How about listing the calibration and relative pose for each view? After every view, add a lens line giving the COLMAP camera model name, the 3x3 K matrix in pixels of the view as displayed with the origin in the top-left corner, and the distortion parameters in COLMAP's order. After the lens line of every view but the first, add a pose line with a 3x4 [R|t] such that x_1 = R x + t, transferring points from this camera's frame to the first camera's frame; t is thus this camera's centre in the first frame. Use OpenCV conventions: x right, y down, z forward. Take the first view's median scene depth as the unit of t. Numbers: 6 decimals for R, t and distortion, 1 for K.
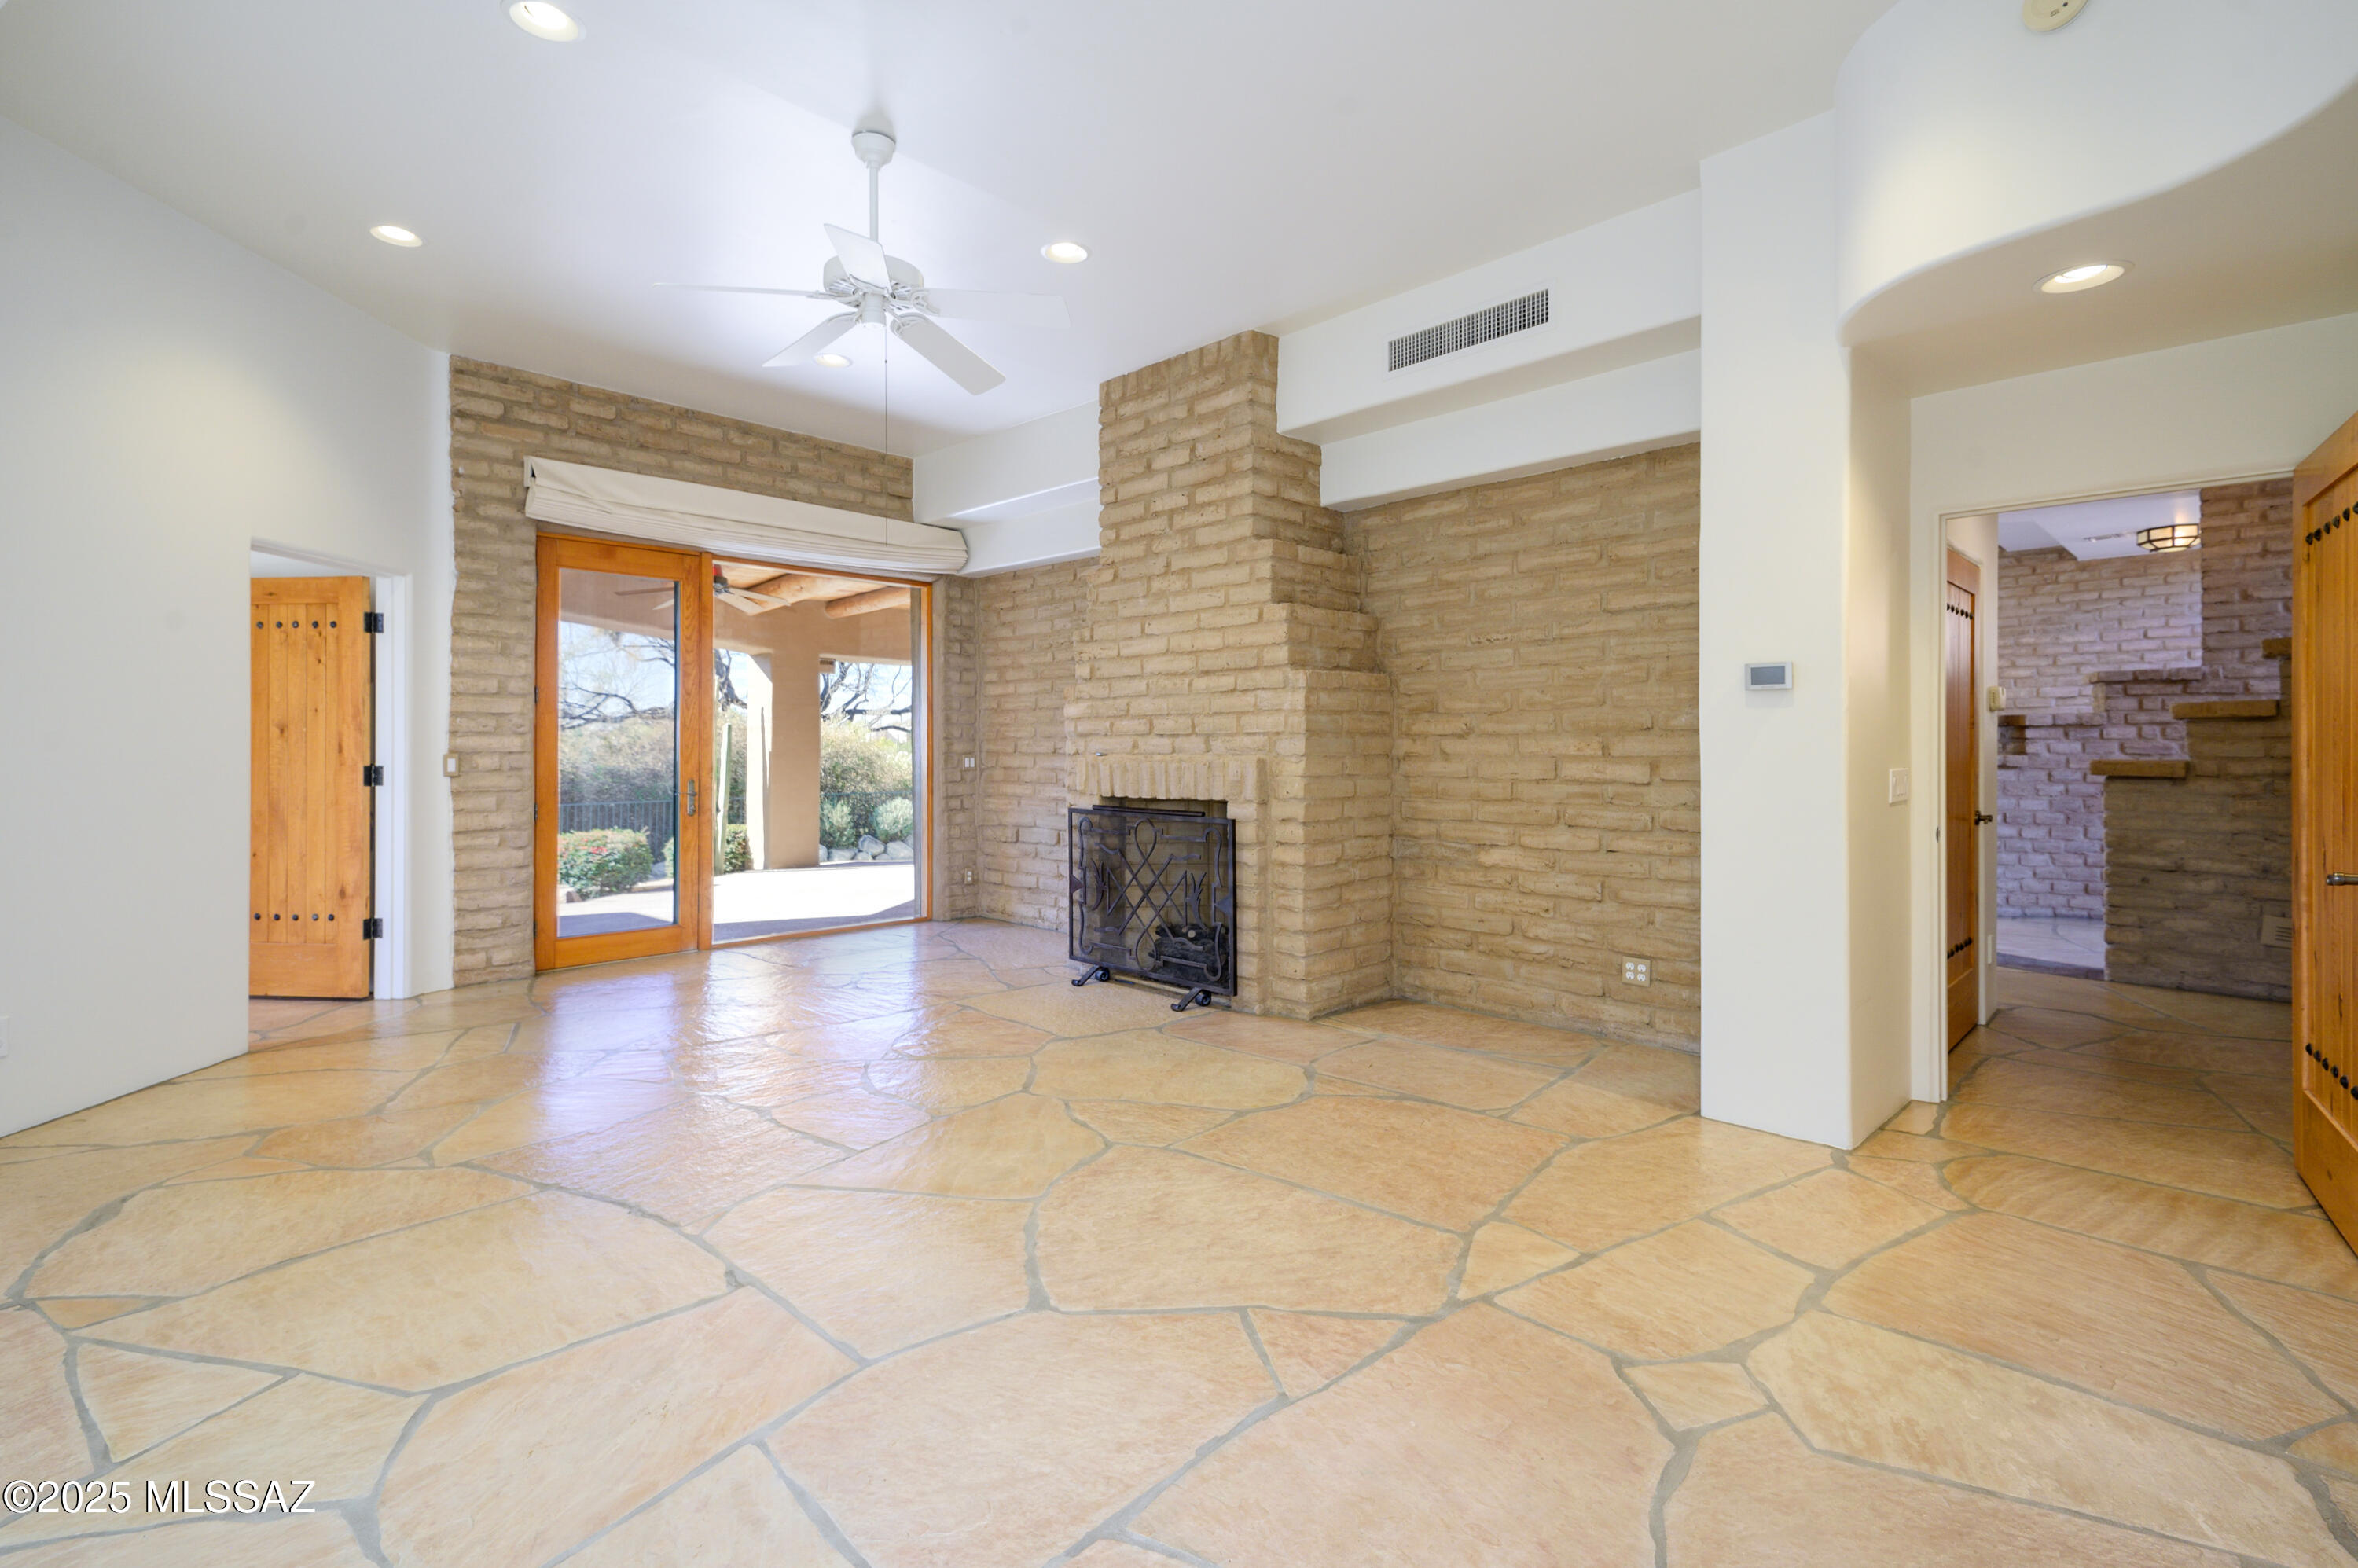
lens RADIAL K [[1102.7, 0, 1171.9], [0, 1102.7, 745.7], [0, 0, 1]] dist [0.029045, -0.000861]
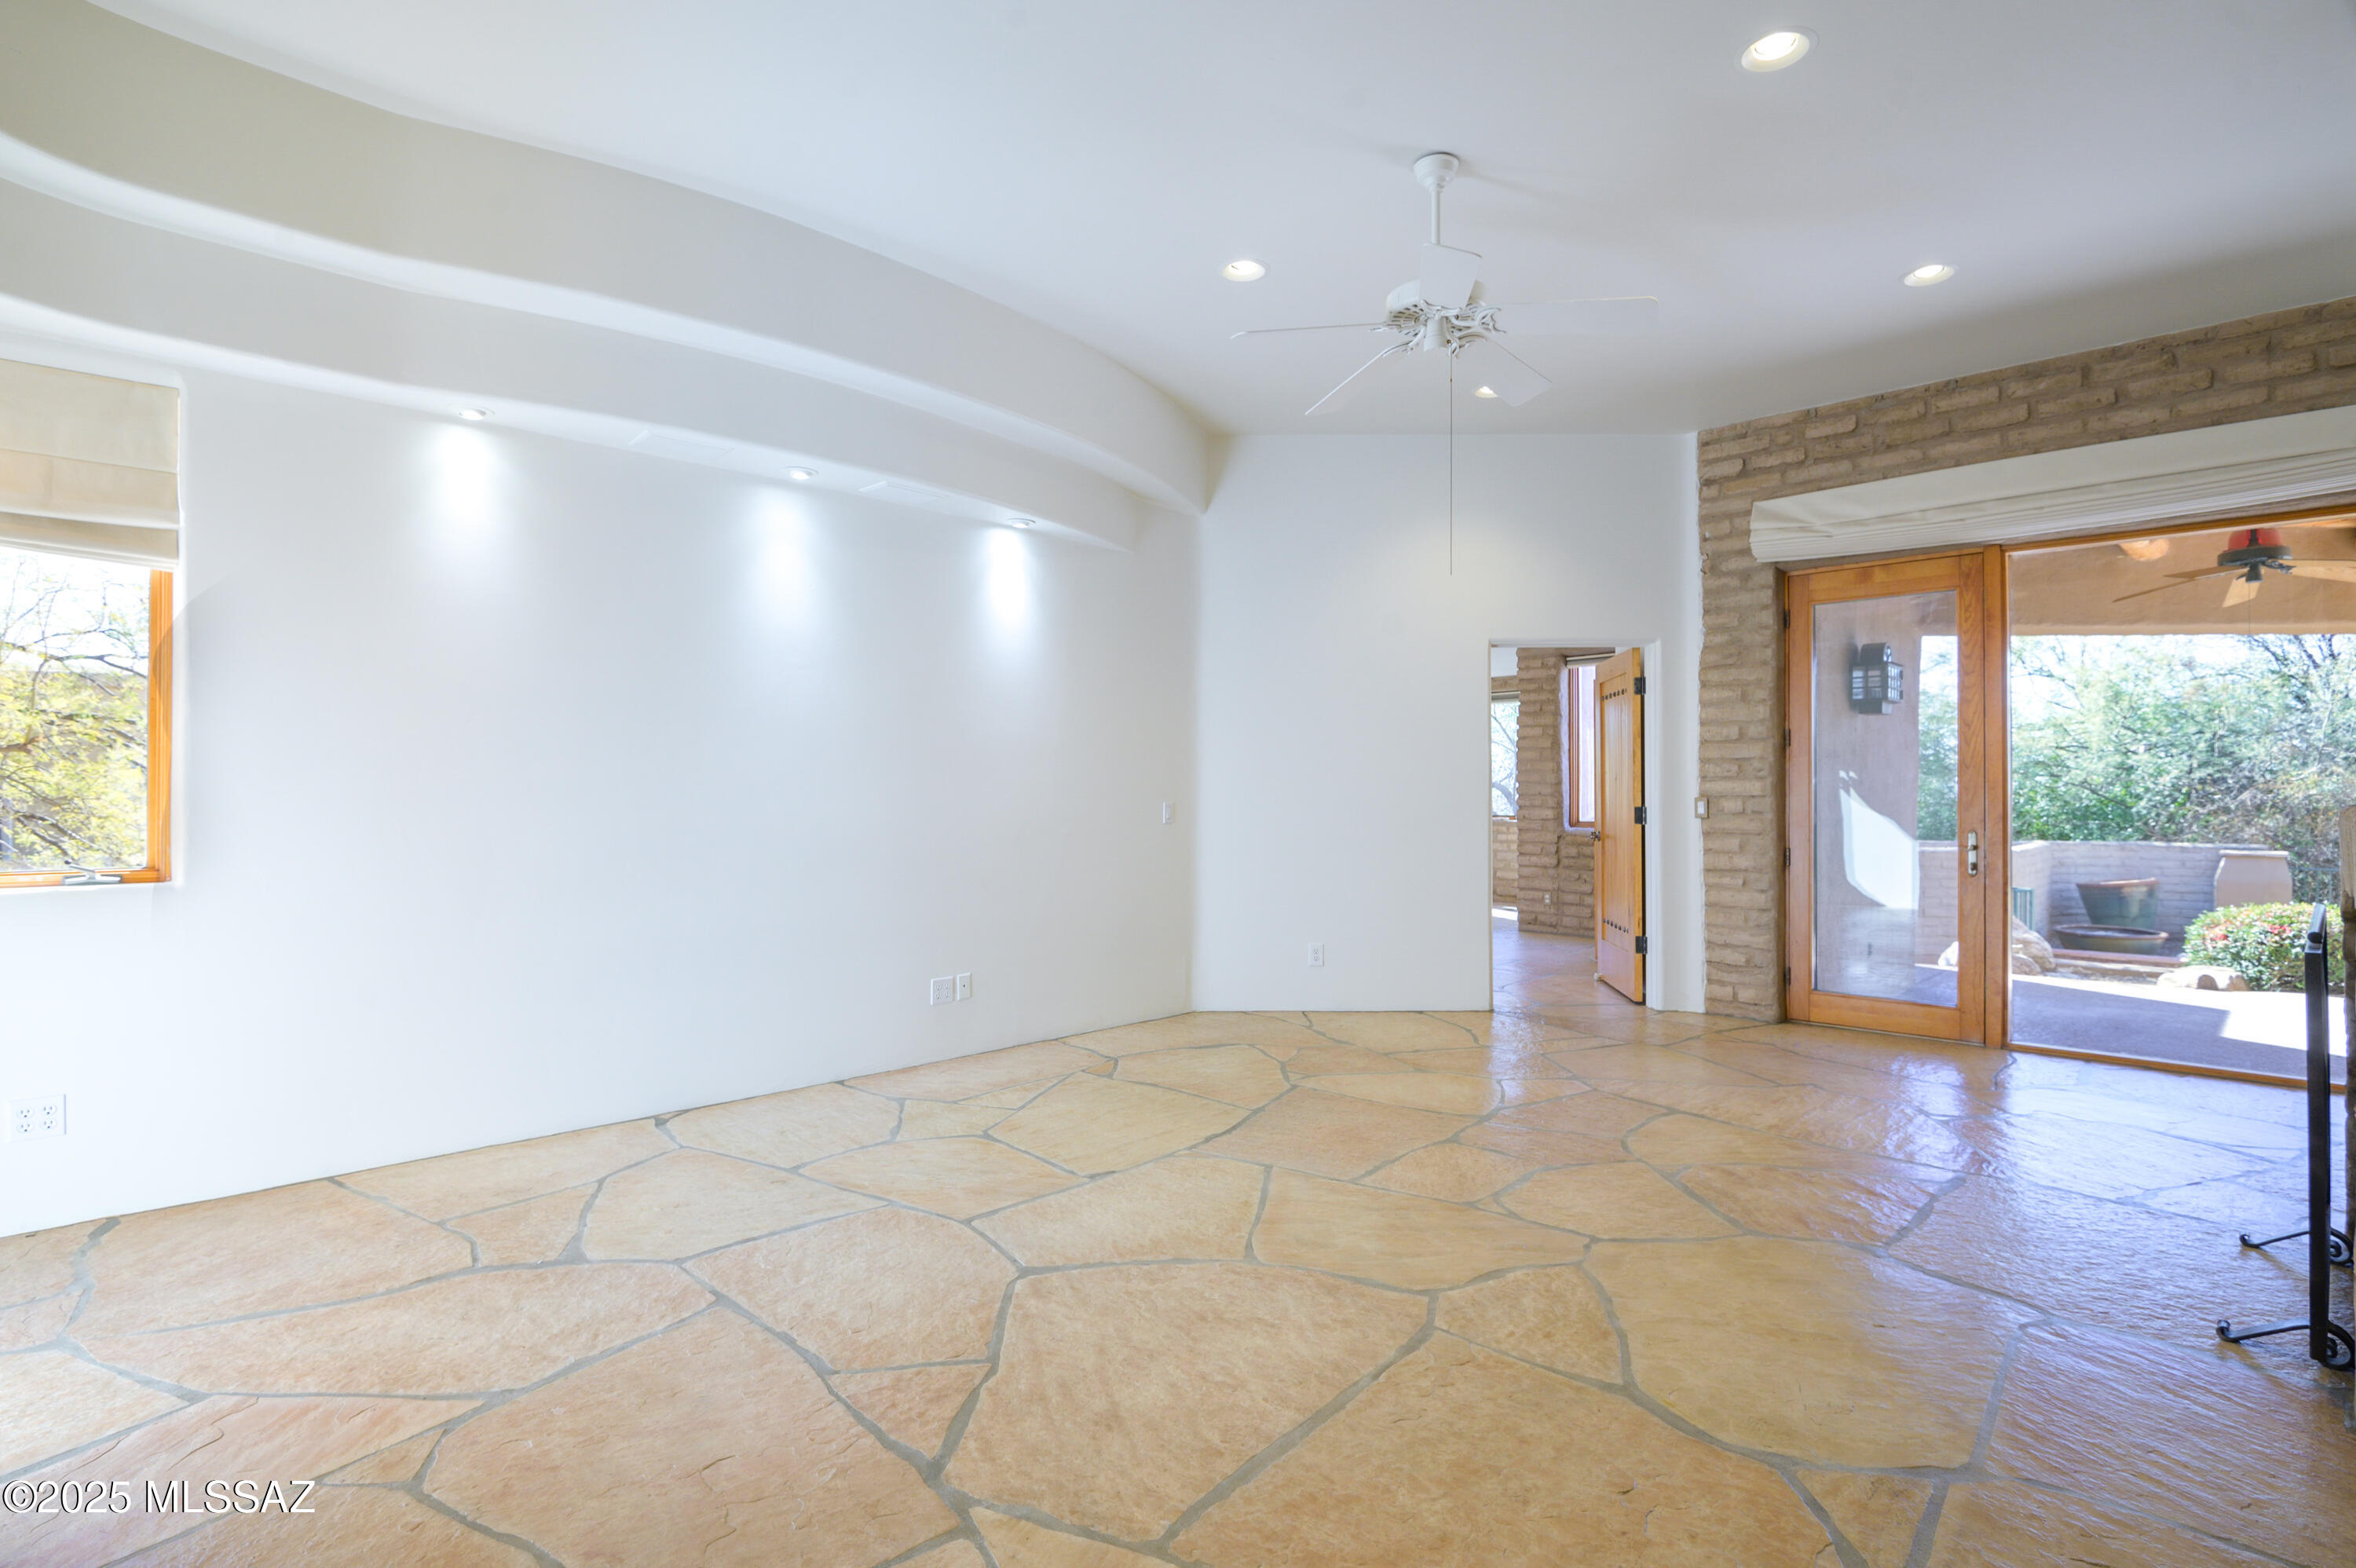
lens RADIAL K [[1109.4, 0, 1166.4], [0, 1109.4, 788.1], [0, 0, 1]] dist [-0.015741, -0.004221]
pose [[-0.014186, -0.004134, -0.999891, 0.474975], [-0.000778, 0.999991, -0.004124, 0.003422], [0.999899, 0.000720, -0.014189, 0.536737]]
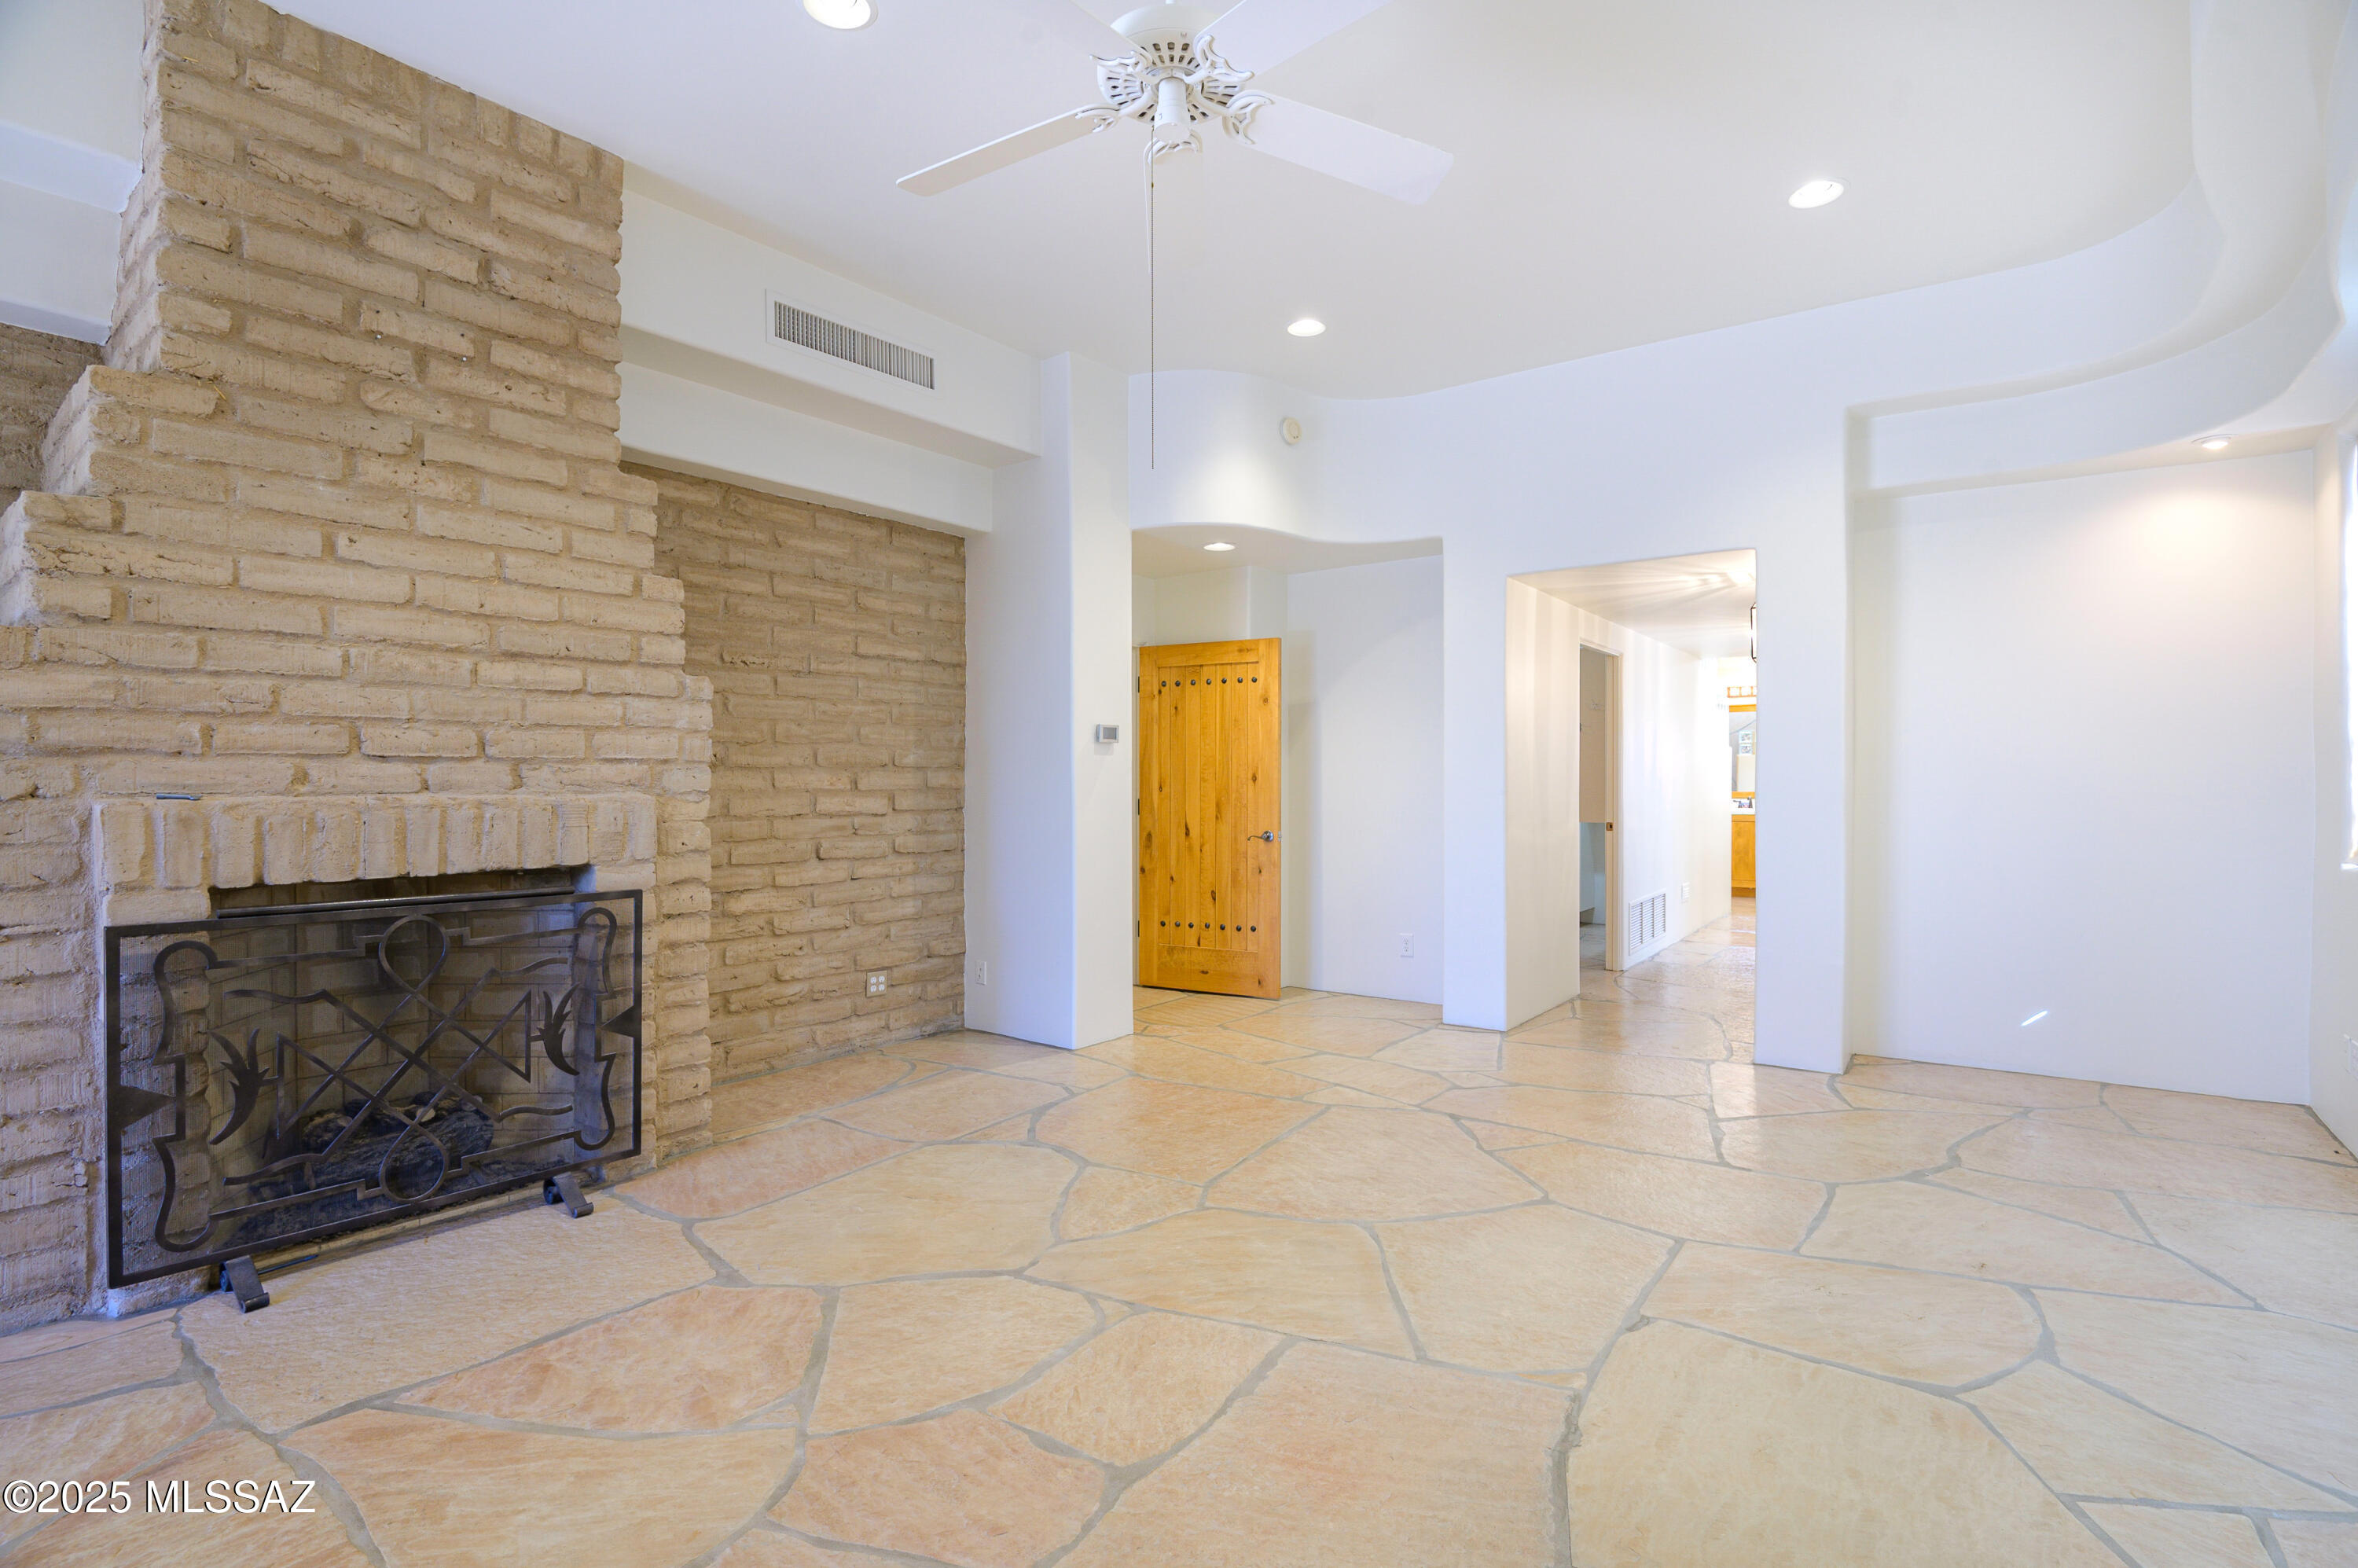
lens RADIAL K [[1110.4, 0, 1179.8], [0, 1110.4, 789.6], [0, 0, 1]] dist [-0.015741, -0.004221]
pose [[-0.142075, -0.004785, 0.989844, -0.628627], [0.000019, 0.999988, 0.004837, 0.003536], [-0.989856, 0.000706, -0.142073, 0.749120]]
